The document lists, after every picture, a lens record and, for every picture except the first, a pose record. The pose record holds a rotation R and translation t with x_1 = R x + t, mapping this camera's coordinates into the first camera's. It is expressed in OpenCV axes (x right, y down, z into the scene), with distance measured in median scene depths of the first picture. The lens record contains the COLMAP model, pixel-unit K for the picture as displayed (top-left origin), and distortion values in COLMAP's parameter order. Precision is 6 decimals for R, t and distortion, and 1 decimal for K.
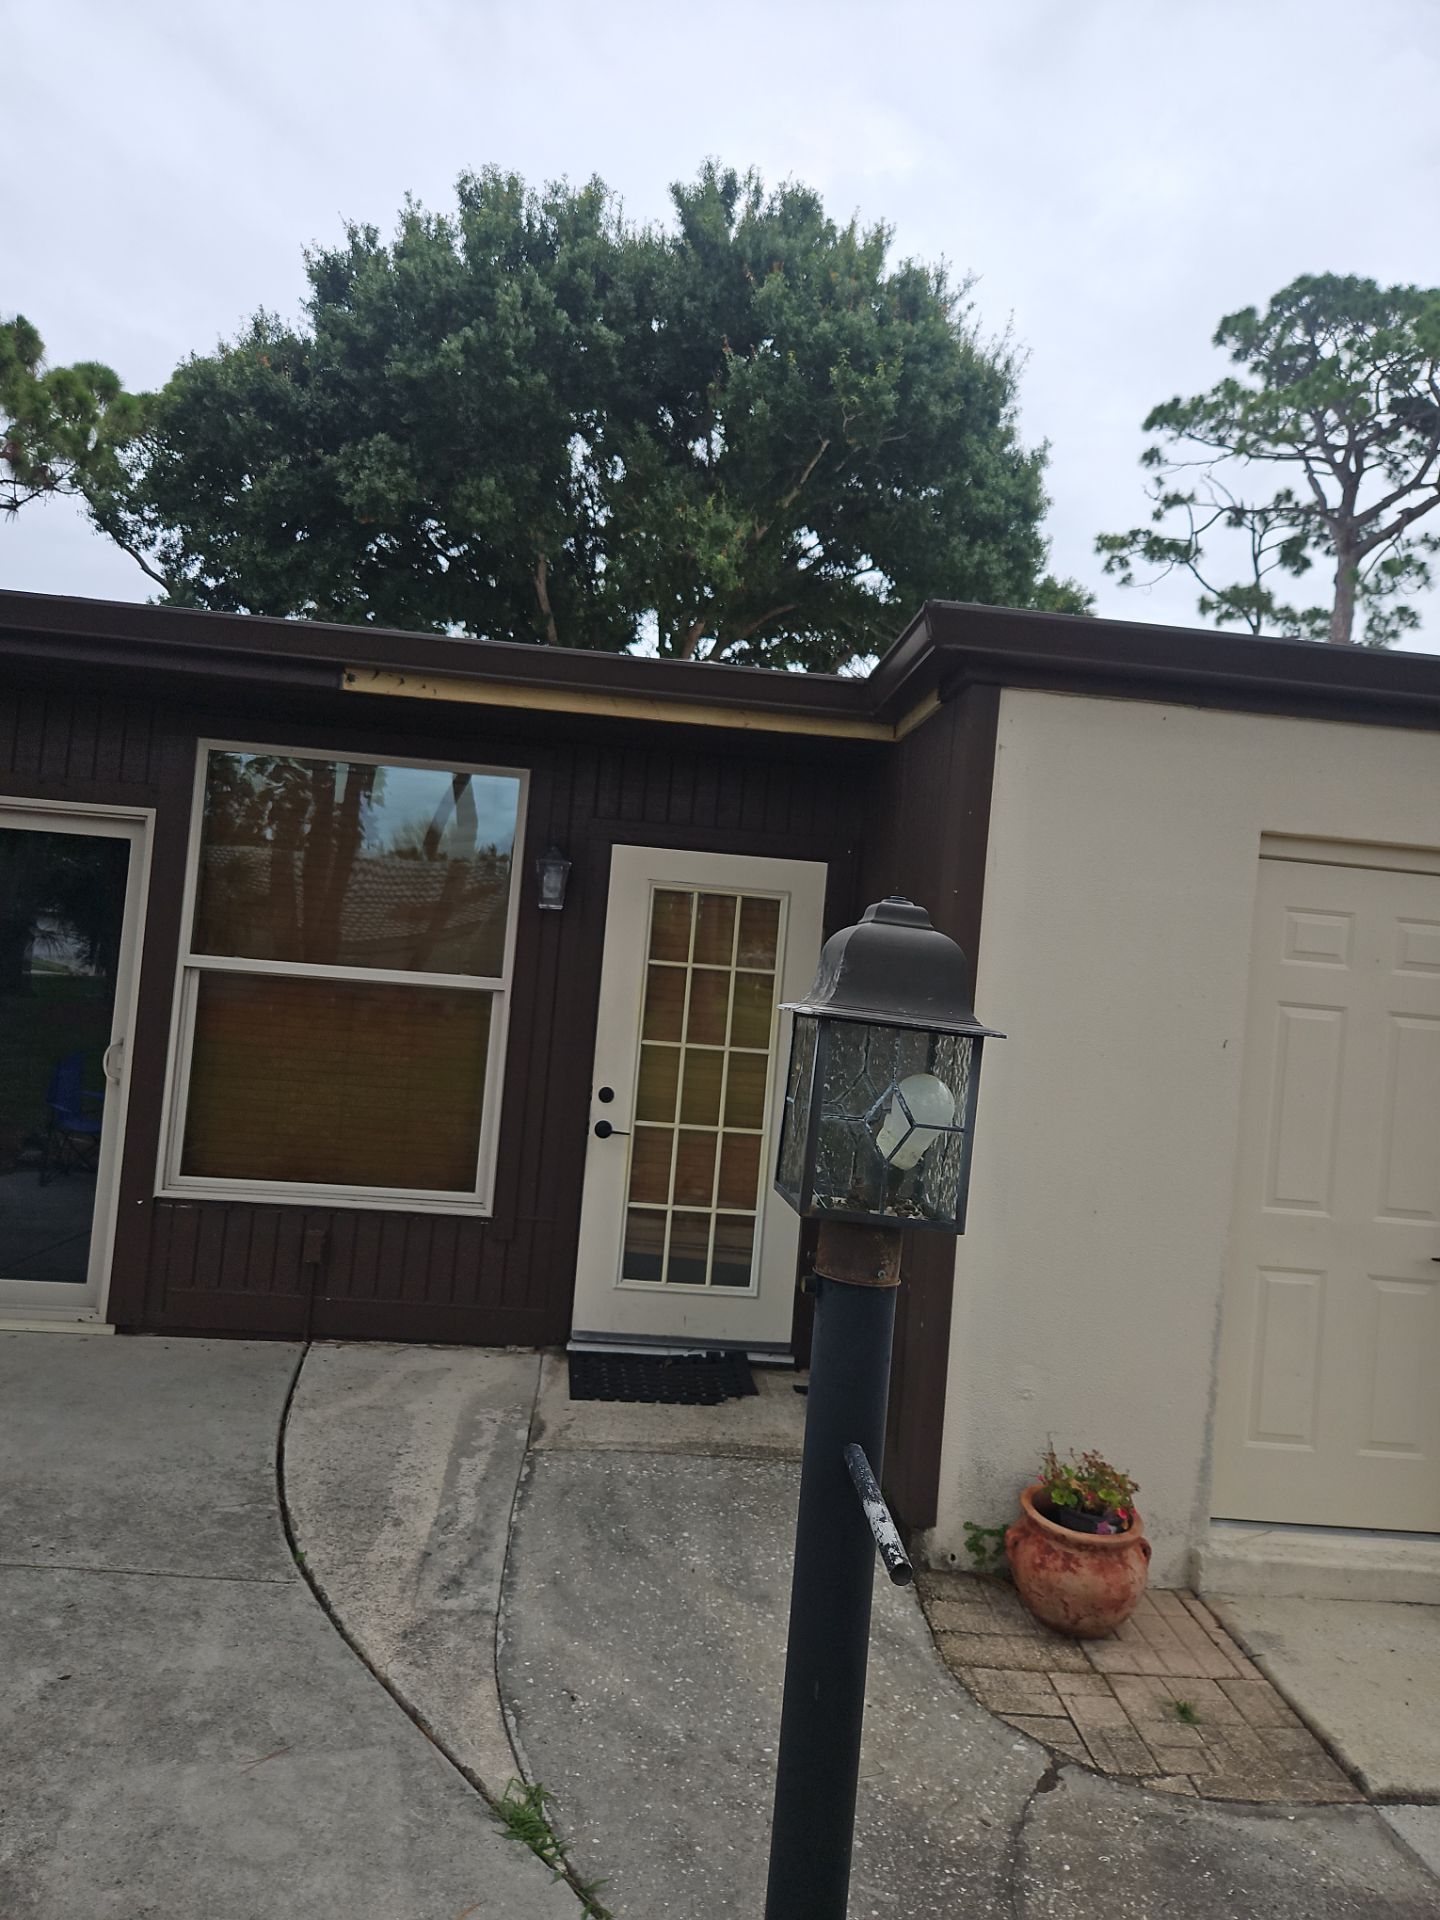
lens RADIAL K [[1343.7, 0, 720.7], [0, 1343.7, 939.7], [0, 0, 1]] dist [0.062852, -0.055163]
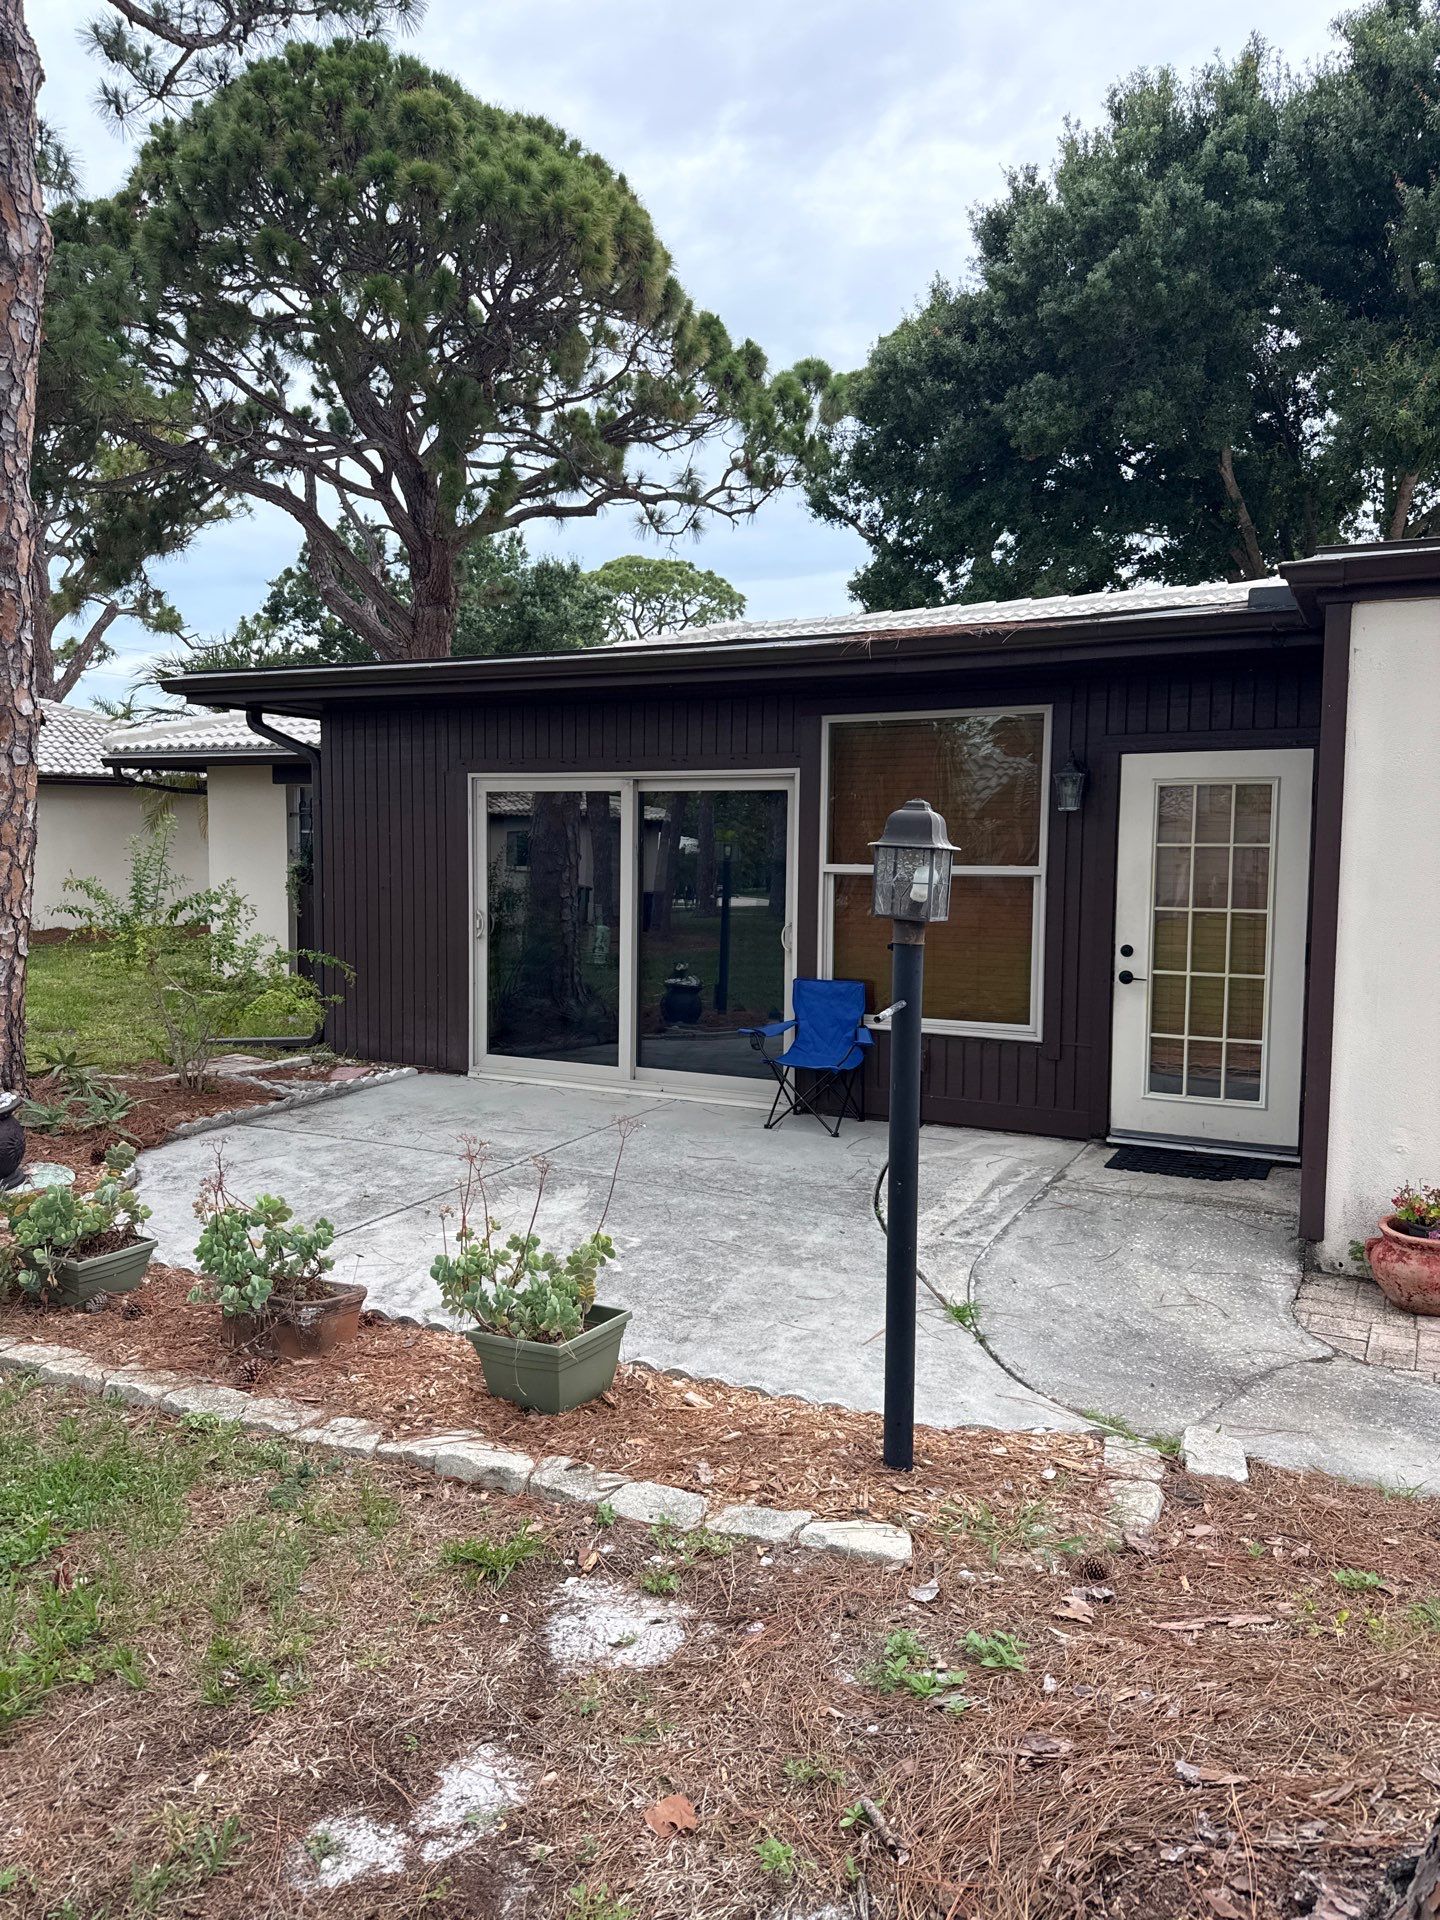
lens RADIAL K [[1347.3, 0, 711.0], [0, 1347.3, 962.2], [0, 0, 1]] dist [0.030688, -0.046187]
pose [[0.856204, -0.034729, -0.515469, 0.062913], [0.075018, 0.995521, 0.057535, 0.005800], [0.511163, -0.087931, 0.854974, -0.082200]]
